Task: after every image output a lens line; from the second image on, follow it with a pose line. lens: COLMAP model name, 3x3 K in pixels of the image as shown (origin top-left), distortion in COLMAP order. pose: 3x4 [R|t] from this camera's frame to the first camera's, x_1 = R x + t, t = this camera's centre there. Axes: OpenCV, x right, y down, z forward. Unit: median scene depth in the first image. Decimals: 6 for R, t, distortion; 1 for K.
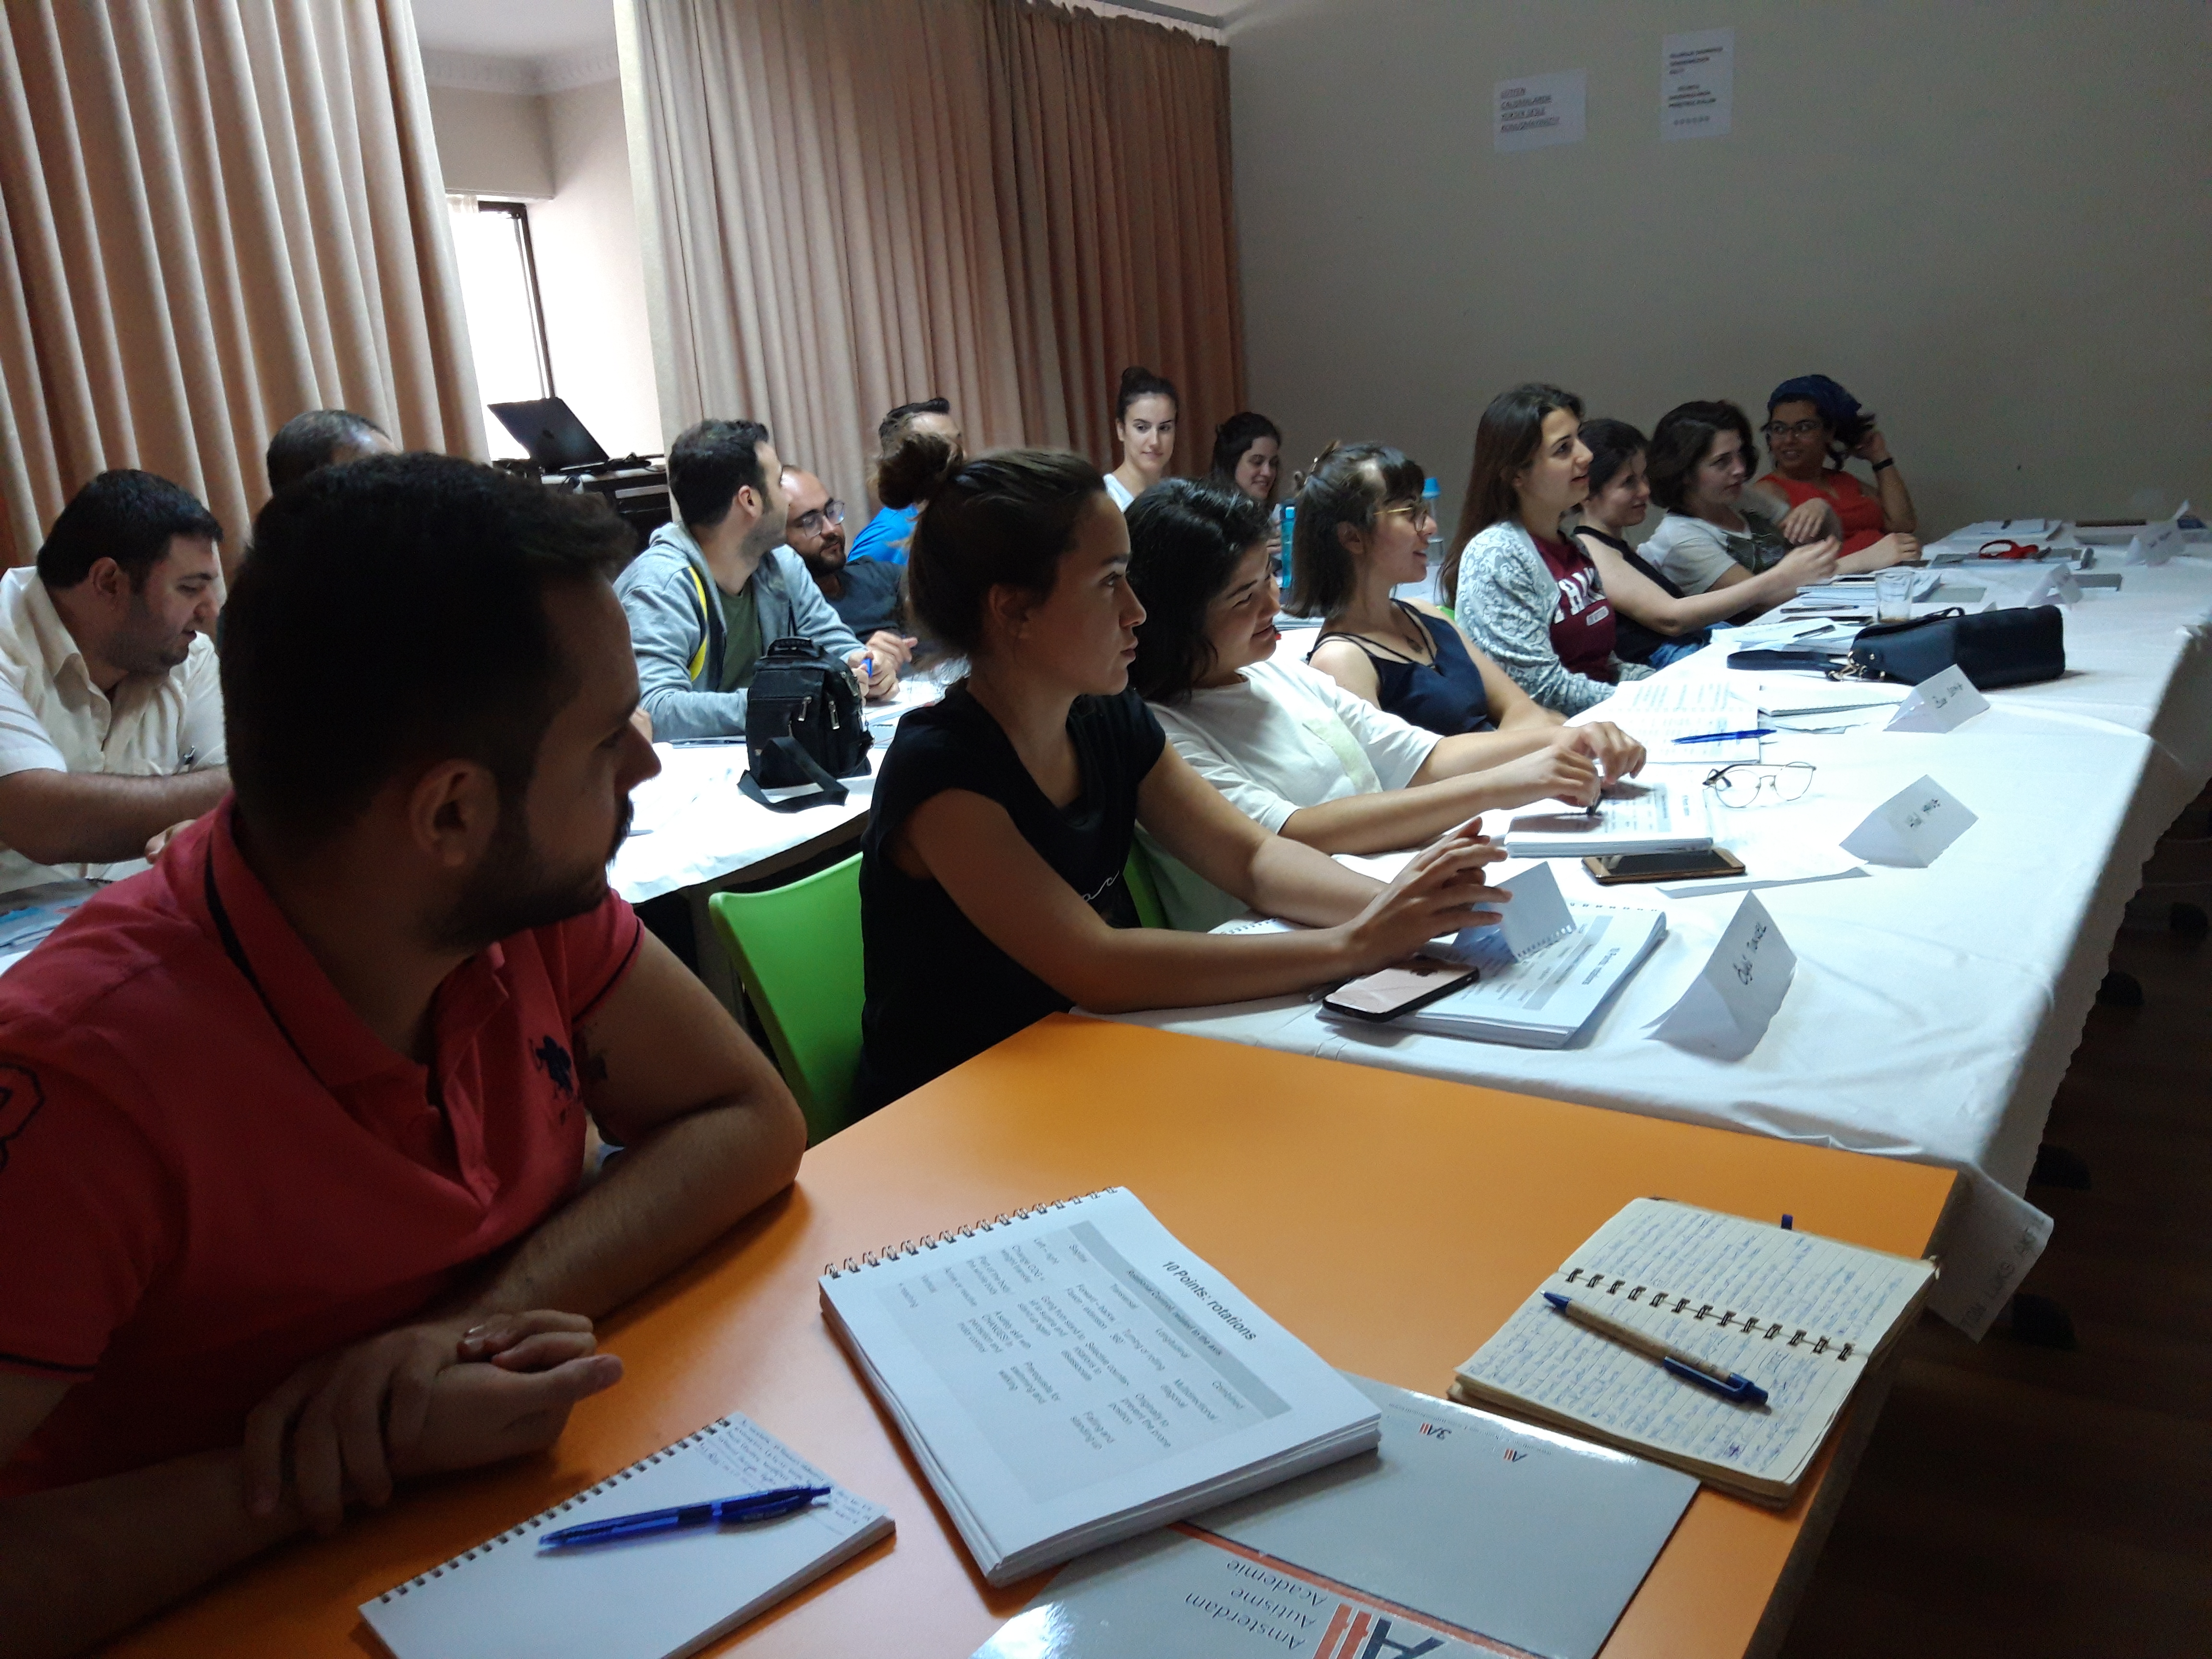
lens RADIAL K [[1687.1, 0, 1106.0], [0, 1687.1, 829.5], [0, 0, 1]] dist [0.095636, -0.242443]
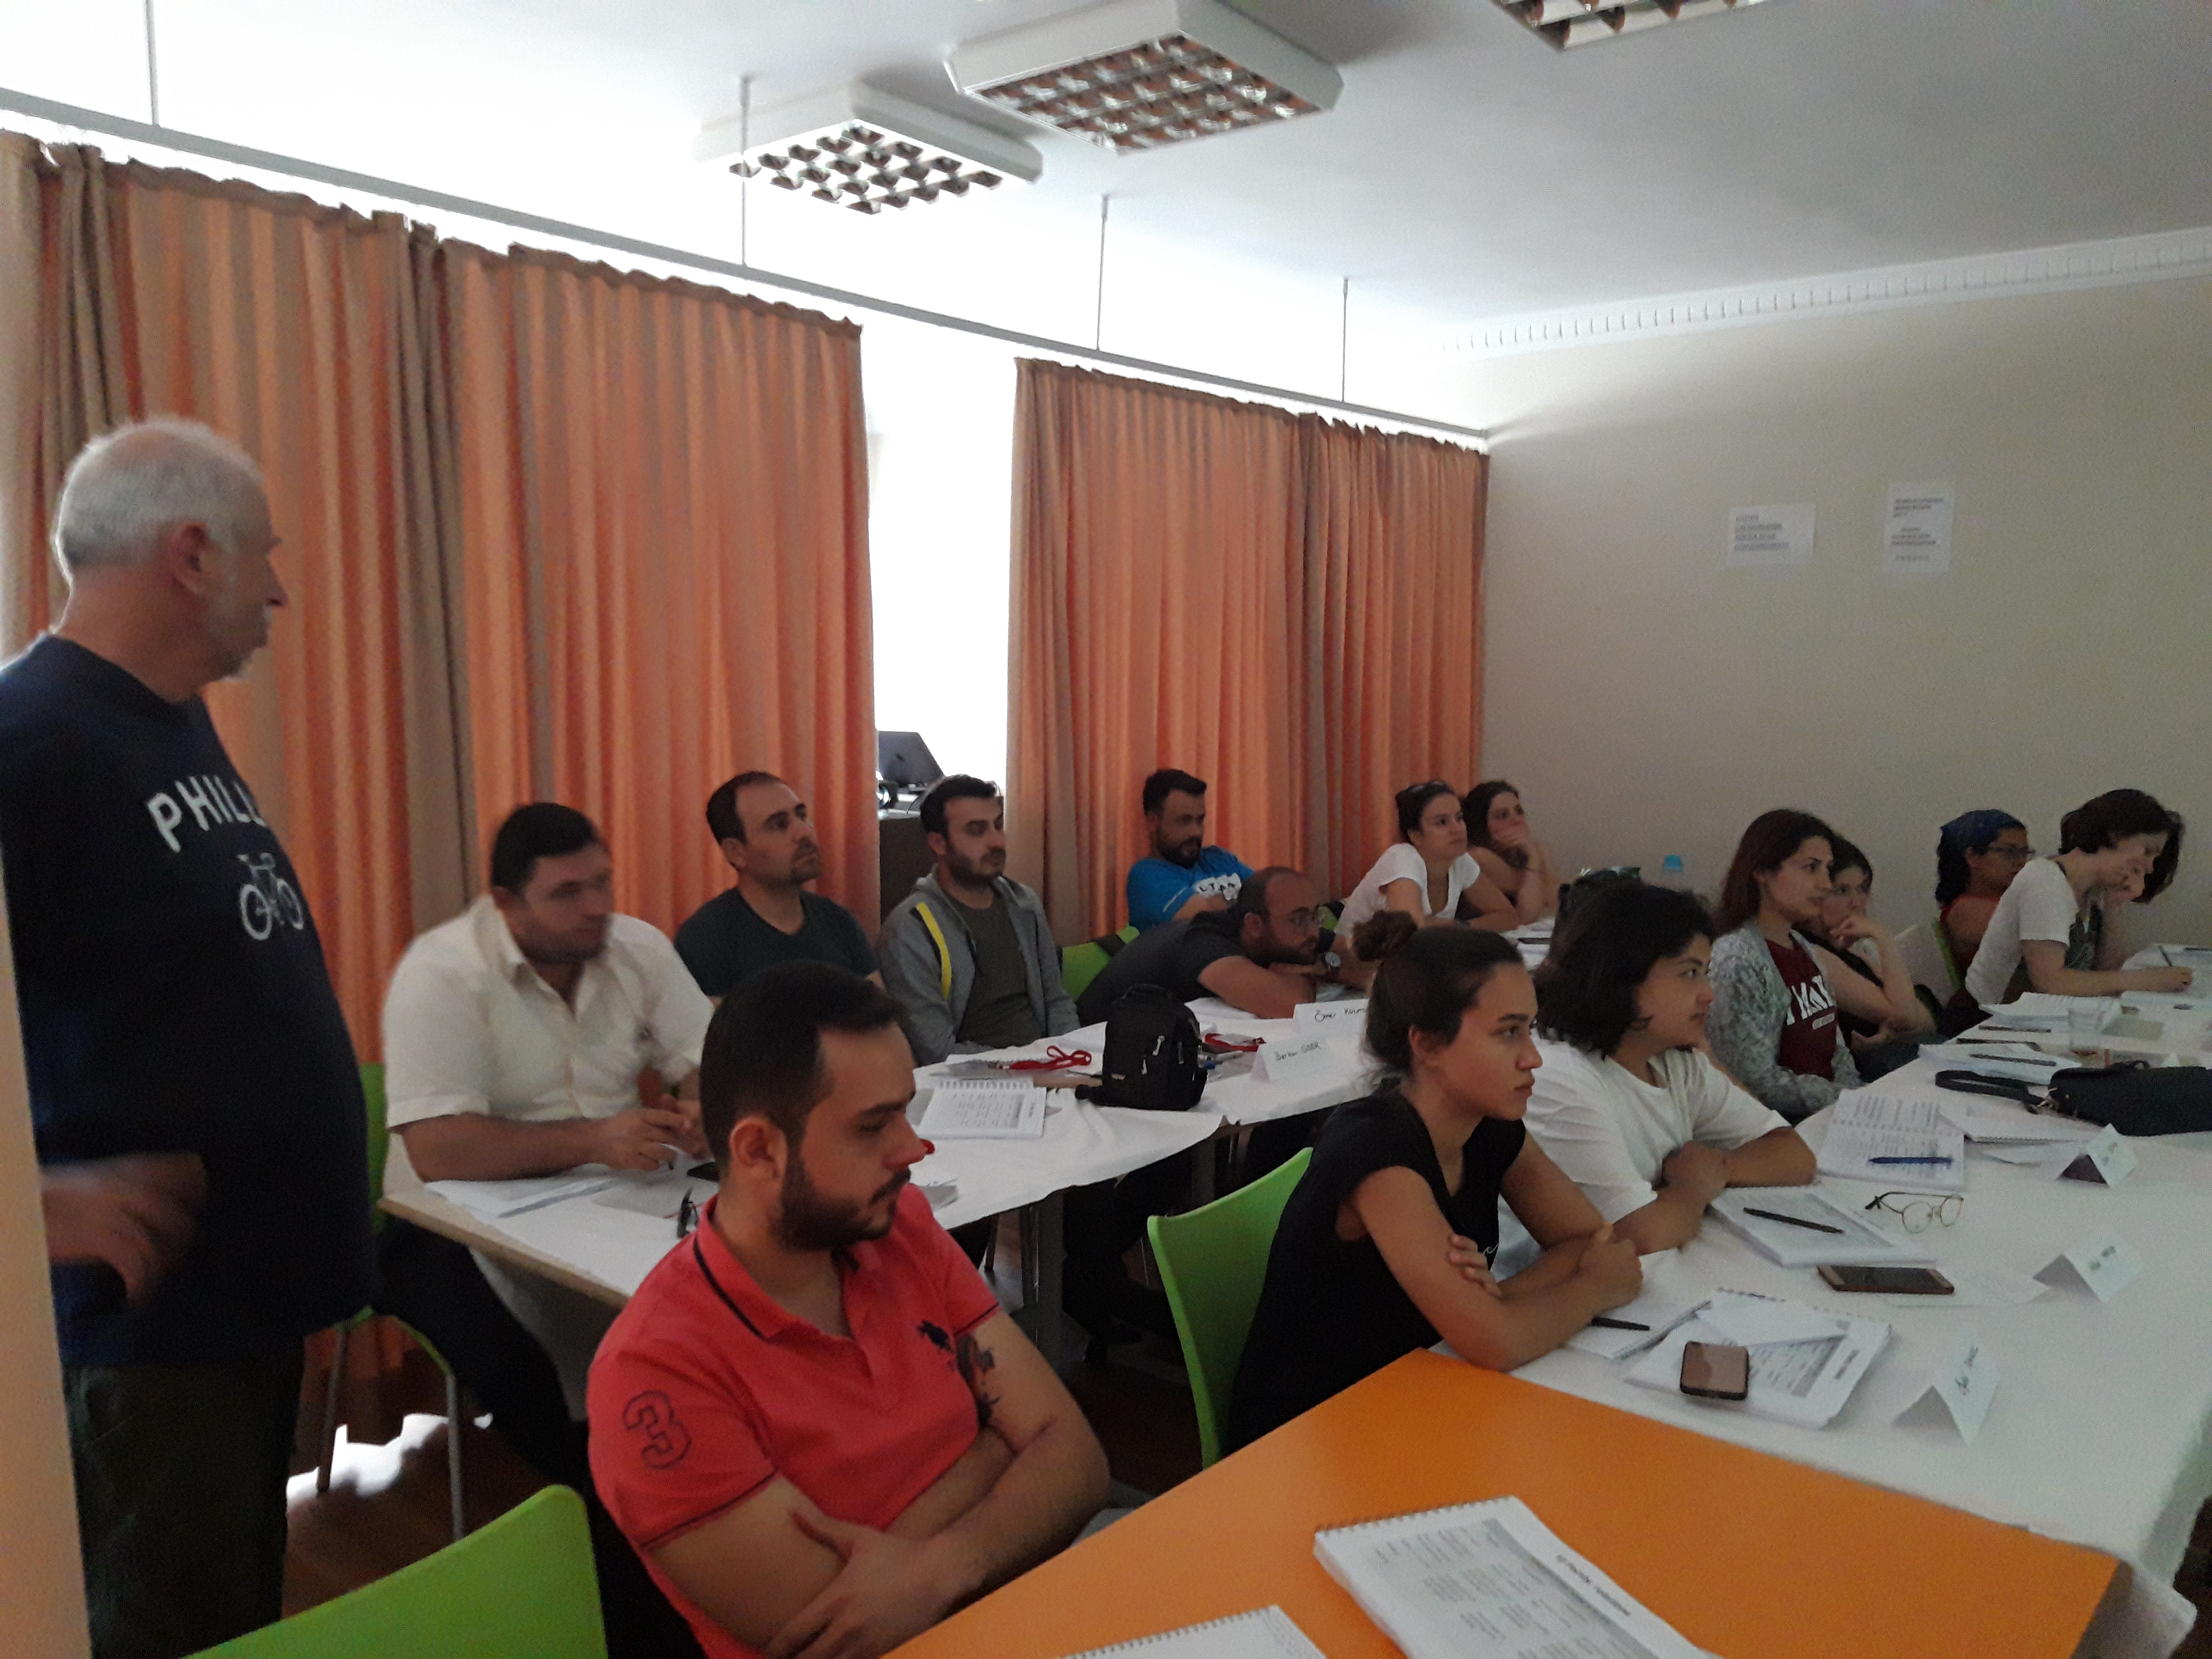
lens RADIAL K [[1645.6, 0, 1099.5], [0, 1645.6, 863.2], [0, 0, 1]] dist [0.008102, 0.008780]
pose [[0.990387, 0.076845, -0.115013, -0.100414], [-0.090963, 0.988228, -0.123009, -0.055668], [0.104207, 0.132288, 0.985718, -0.233425]]
